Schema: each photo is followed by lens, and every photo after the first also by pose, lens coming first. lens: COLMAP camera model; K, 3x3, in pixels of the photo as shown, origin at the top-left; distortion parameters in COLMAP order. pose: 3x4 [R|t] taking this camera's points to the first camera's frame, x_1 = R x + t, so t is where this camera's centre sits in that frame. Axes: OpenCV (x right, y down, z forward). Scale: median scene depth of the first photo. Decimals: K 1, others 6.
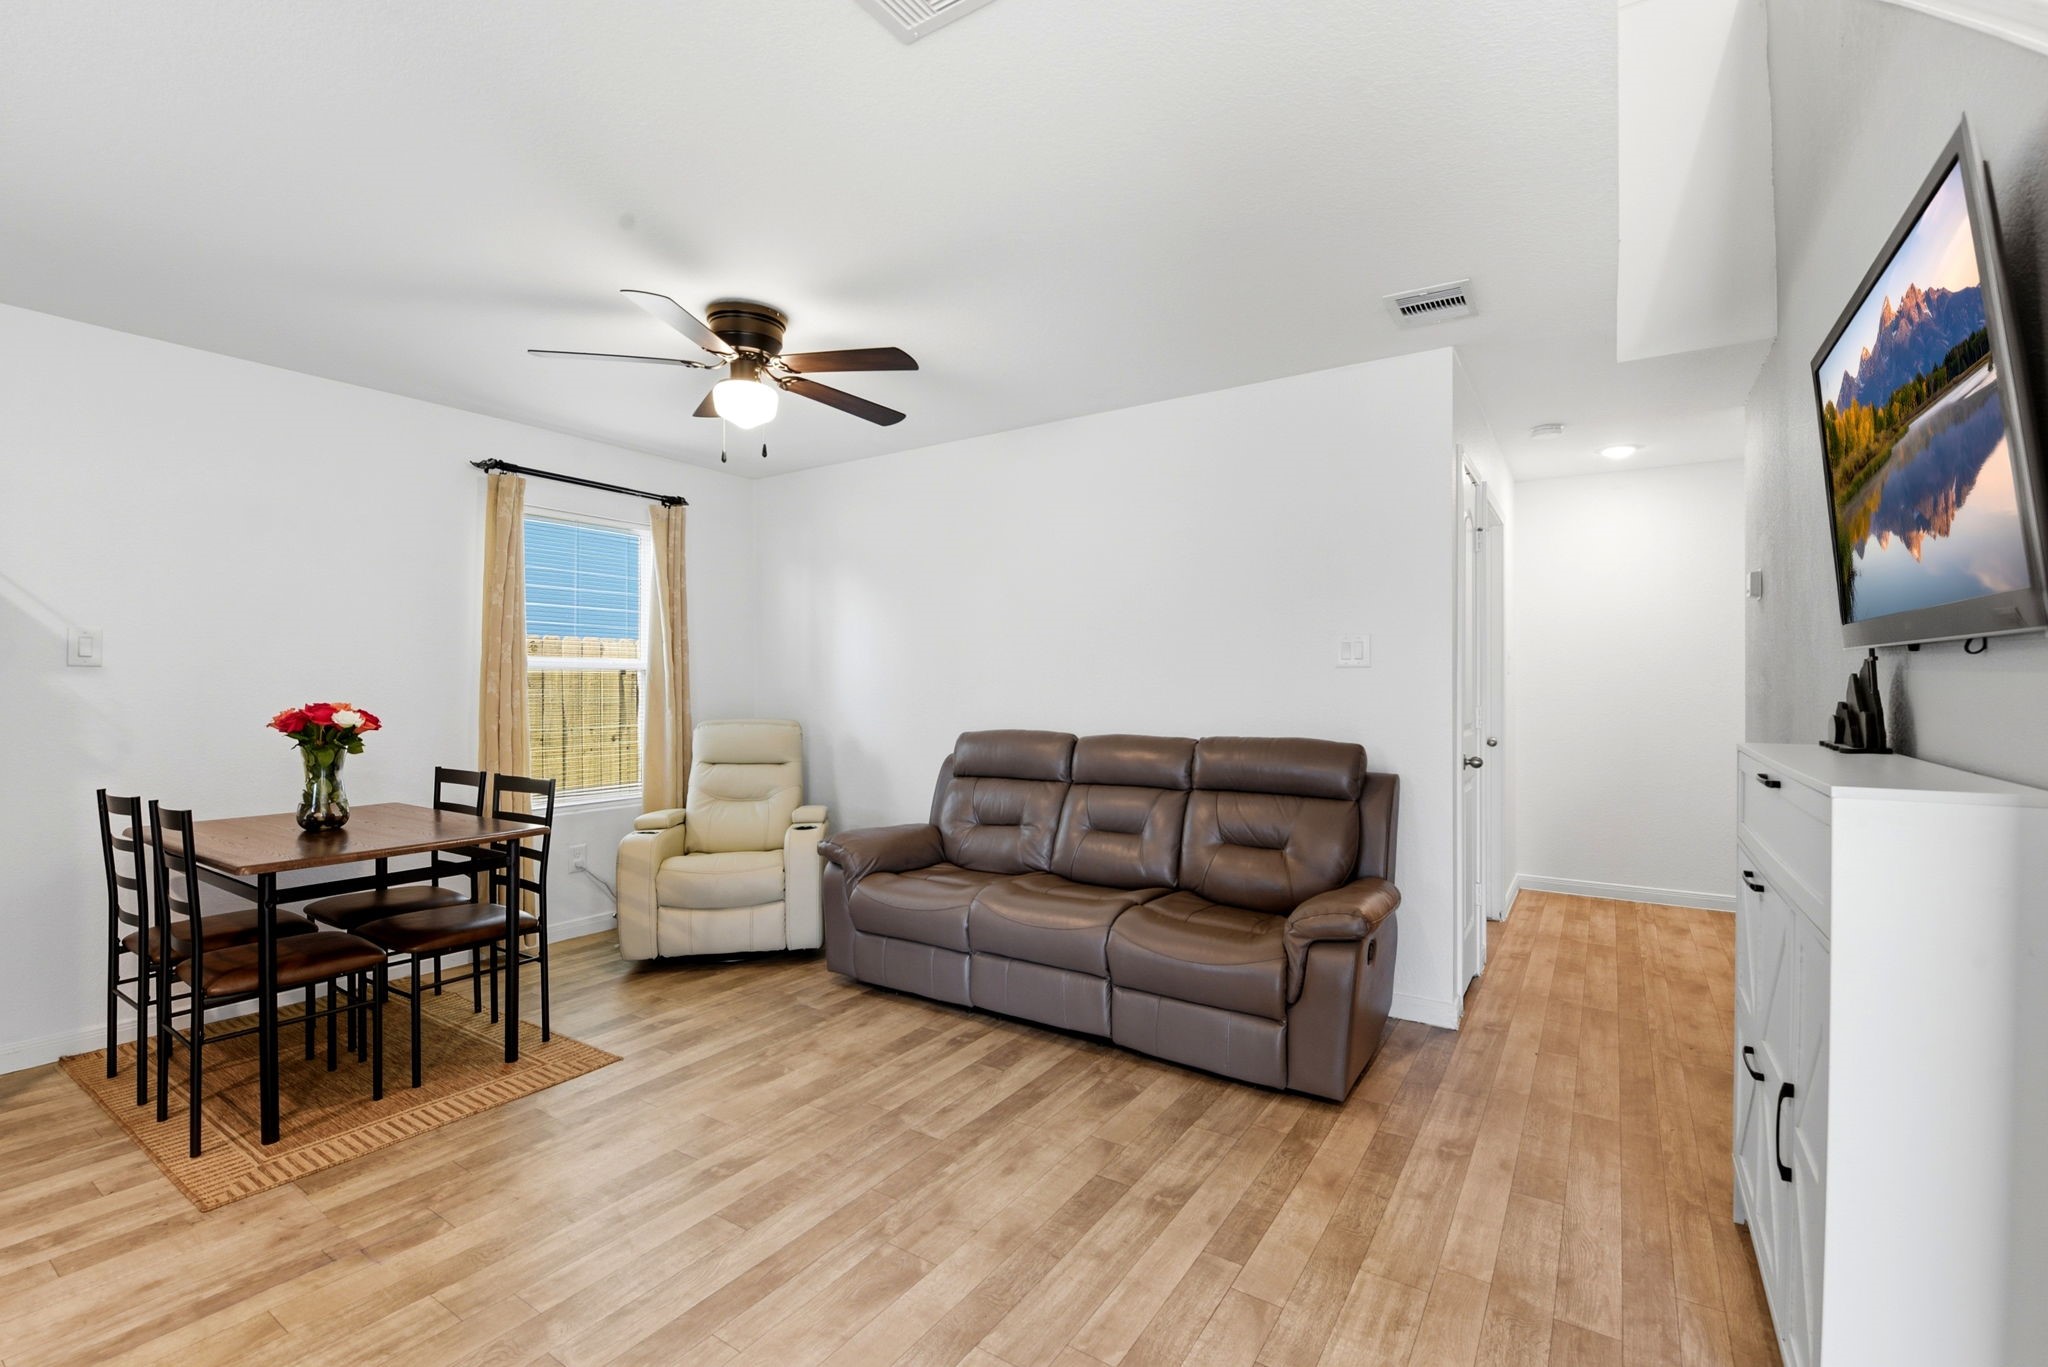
lens RADIAL K [[894.4, 0, 1024.5], [0, 894.4, 678.4], [0, 0, 1]] dist [-0.013638, -0.004620]
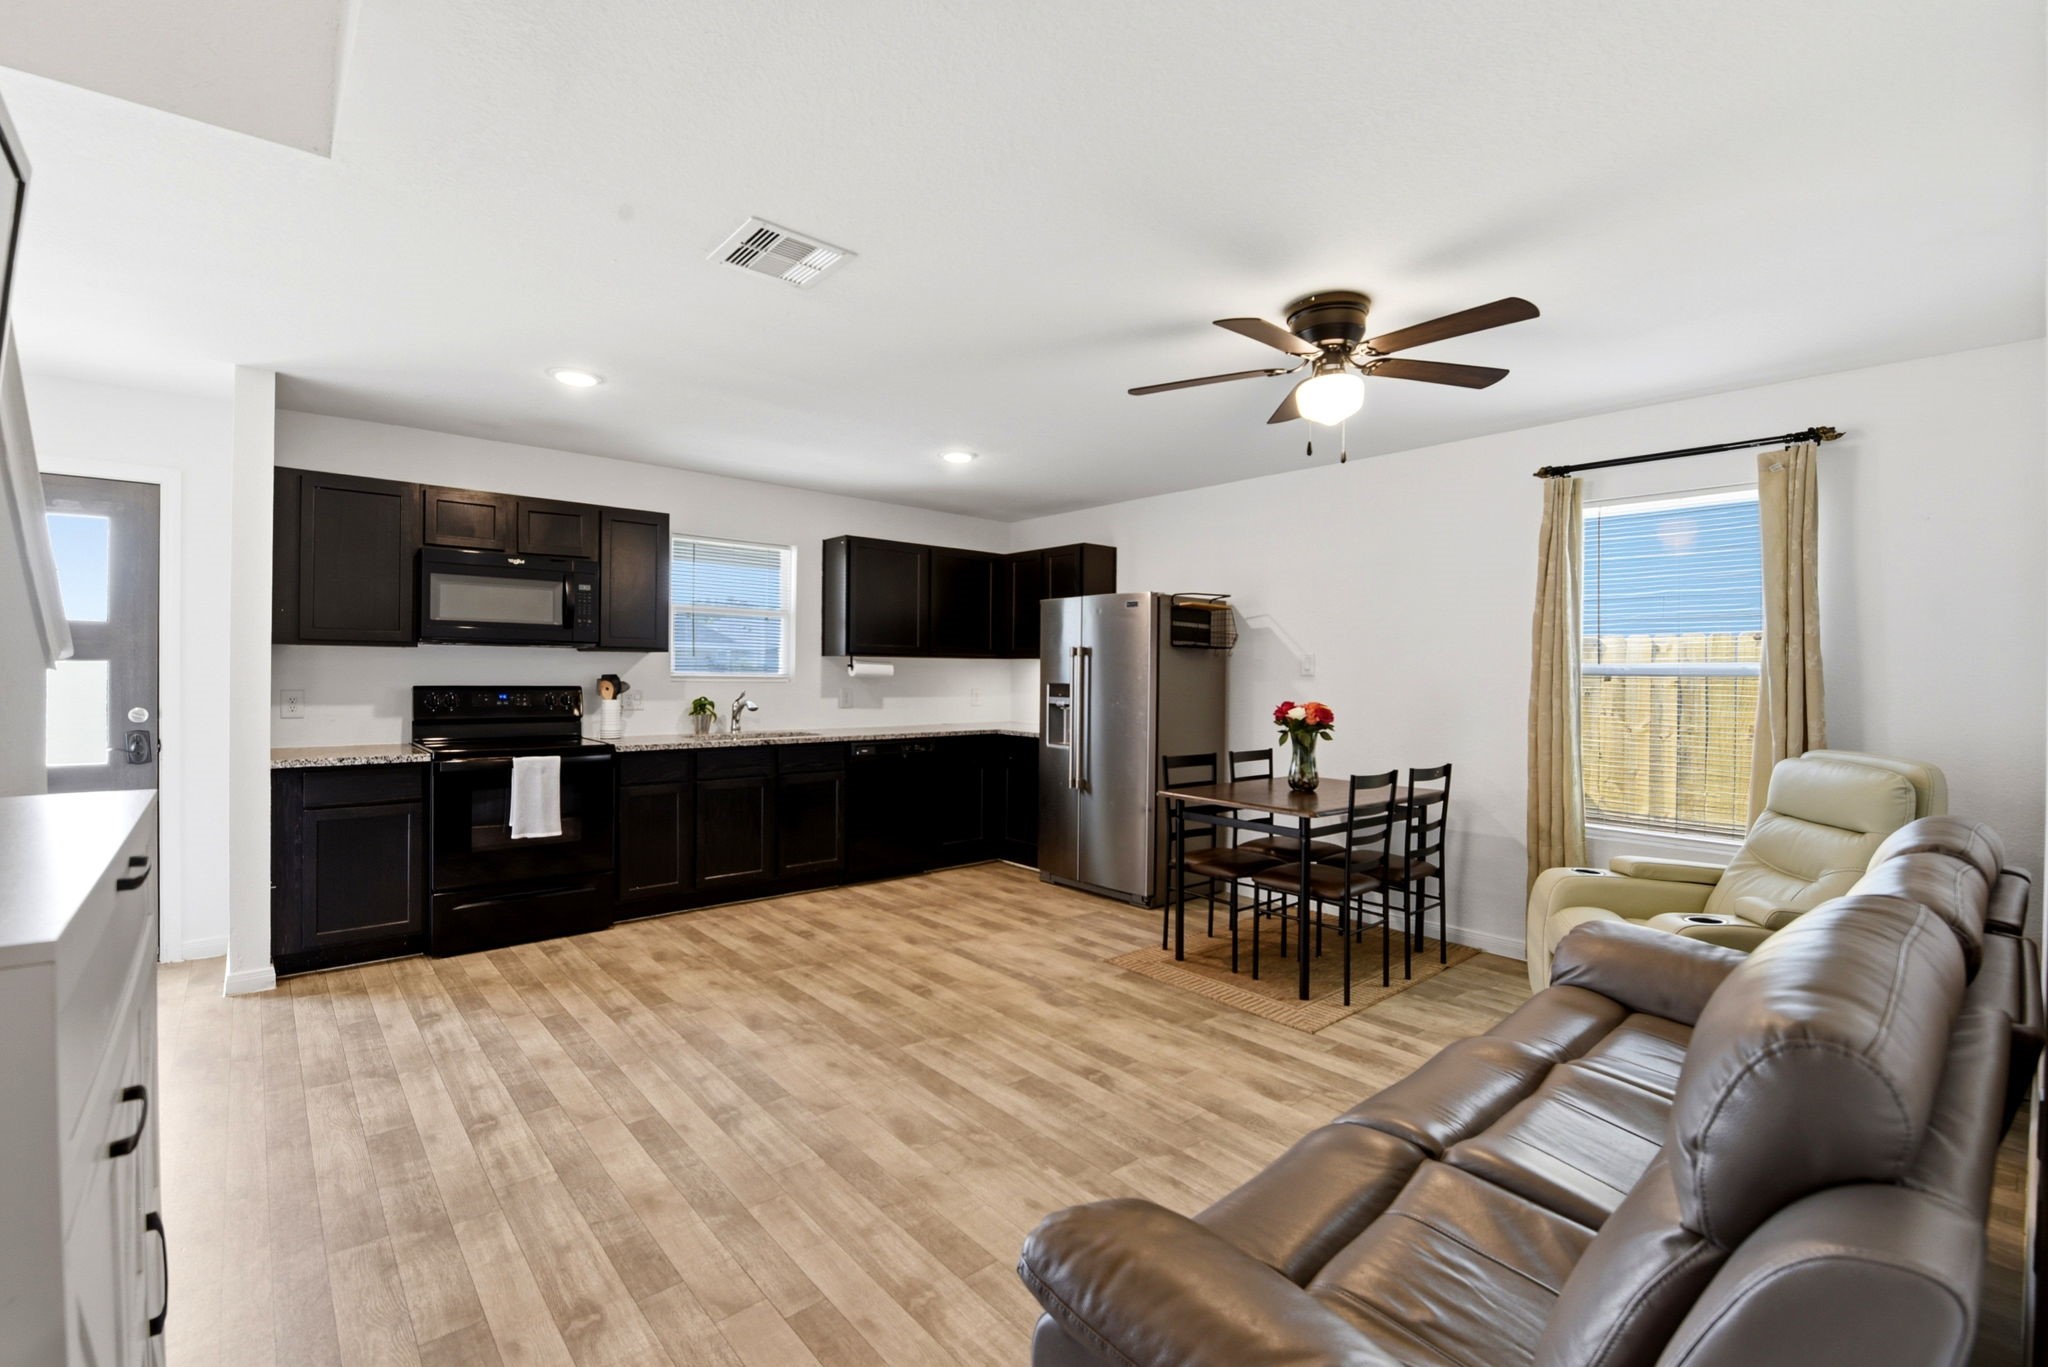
lens RADIAL K [[894.4, 0, 1054.5], [0, 894.4, 685.0], [0, 0, 1]] dist [-0.013638, -0.004620]
pose [[-0.252016, 0.009861, -0.967673, 0.694989], [-0.005414, 0.999918, 0.011600, -0.013735], [0.967708, 0.008163, -0.251942, 0.974298]]
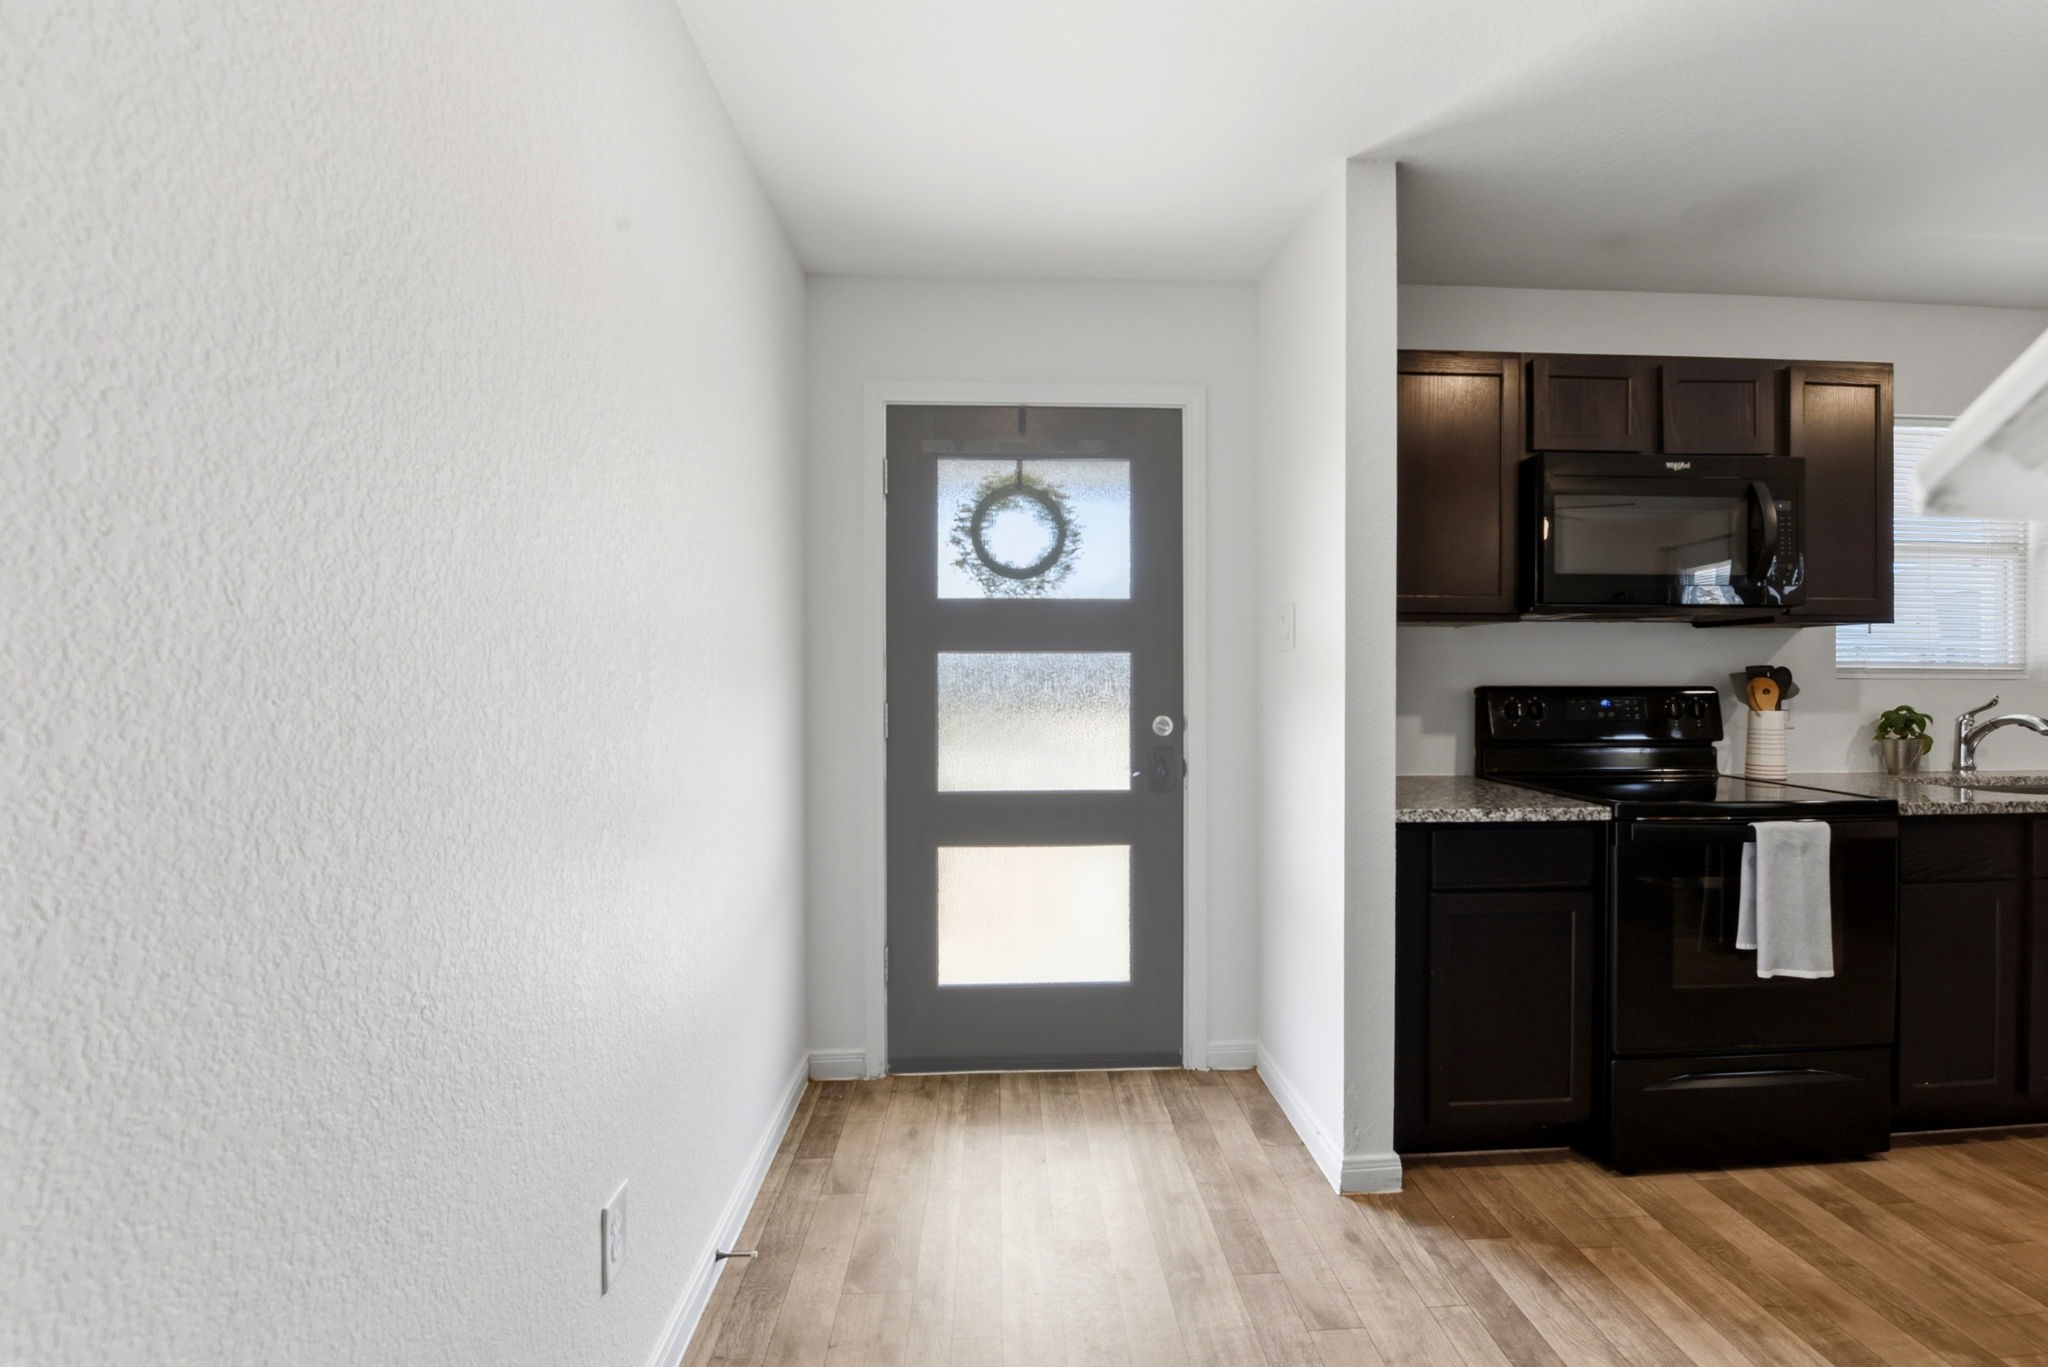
lens RADIAL K [[894.4, 0, 1011.8], [0, 894.4, 677.5], [0, 0, 1]] dist [-0.013638, -0.004620]
pose [[-0.807032, 0.002988, -0.590499, 0.481940], [0.003316, 0.999994, 0.000527, 0.000208], [0.590498, -0.001533, -0.807038, 0.029596]]
